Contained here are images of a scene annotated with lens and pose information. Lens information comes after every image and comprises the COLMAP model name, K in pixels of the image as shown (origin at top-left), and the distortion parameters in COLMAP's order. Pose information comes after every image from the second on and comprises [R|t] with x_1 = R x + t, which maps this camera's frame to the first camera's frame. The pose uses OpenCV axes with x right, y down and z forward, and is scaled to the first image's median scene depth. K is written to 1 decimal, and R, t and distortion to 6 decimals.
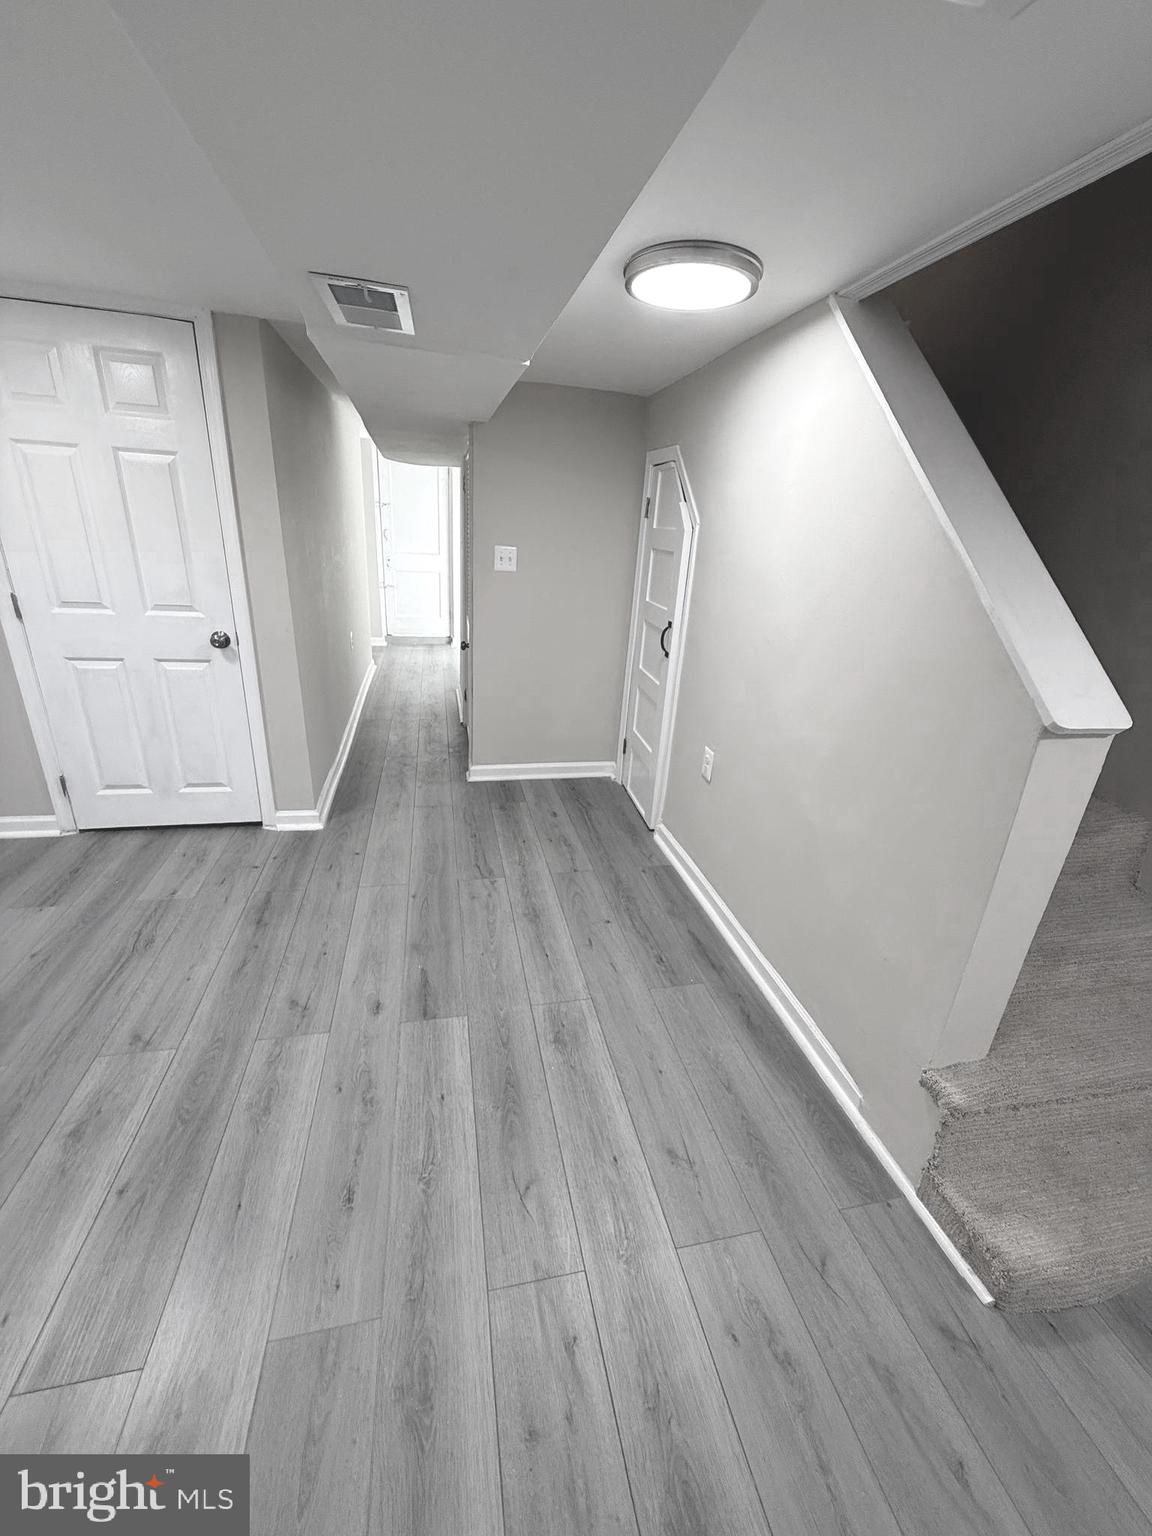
lens RADIAL K [[609.3, 0, 578.3], [0, 609.3, 765.2], [0, 0, 1]] dist [-0.001009, 0.001169]
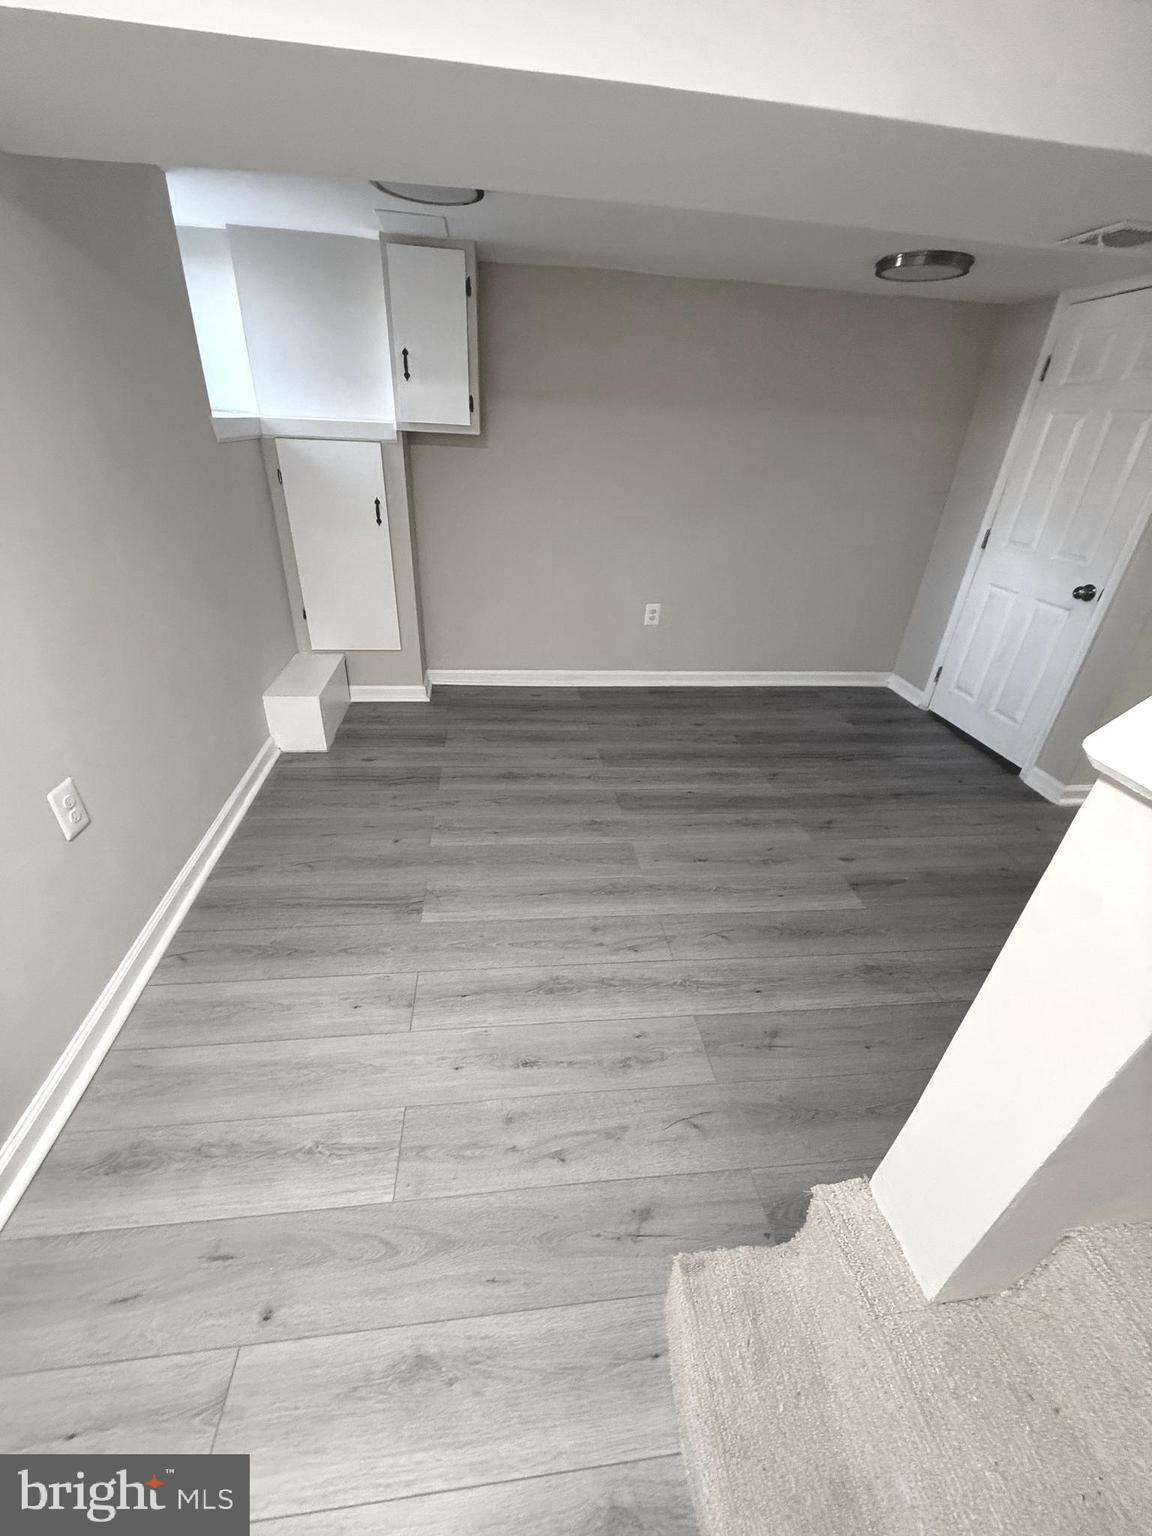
lens RADIAL K [[609.3, 0, 572.9], [0, 609.3, 766.5], [0, 0, 1]] dist [-0.001009, 0.001169]
pose [[-0.099776, 0.422723, -0.900750, 0.672063], [-0.416941, 0.804194, 0.423594, -0.044745], [0.903441, 0.417824, 0.096012, 0.250543]]
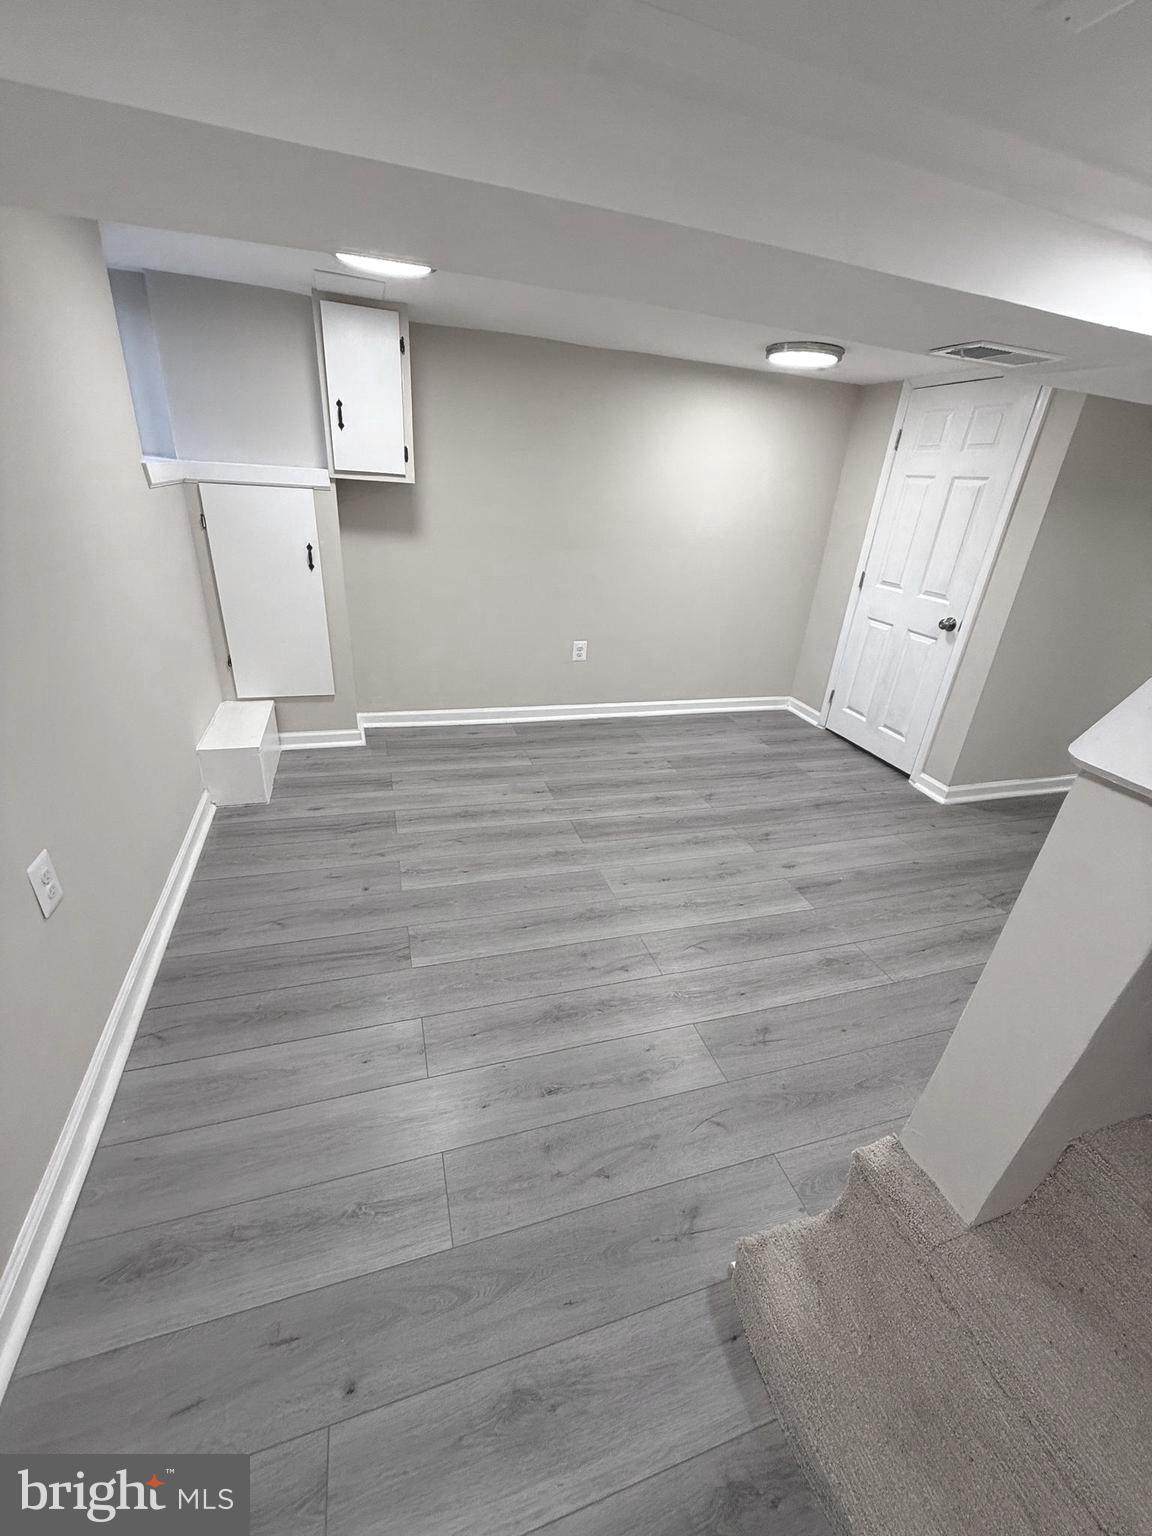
lens RADIAL K [[609.3, 0, 573.5], [0, 609.3, 767.7], [0, 0, 1]] dist [-0.001009, 0.001169]
pose [[0.089604, 0.375659, -0.922416, 0.712514], [-0.426727, 0.851309, 0.305248, -0.006854], [0.899930, 0.366269, 0.236585, 0.126878]]
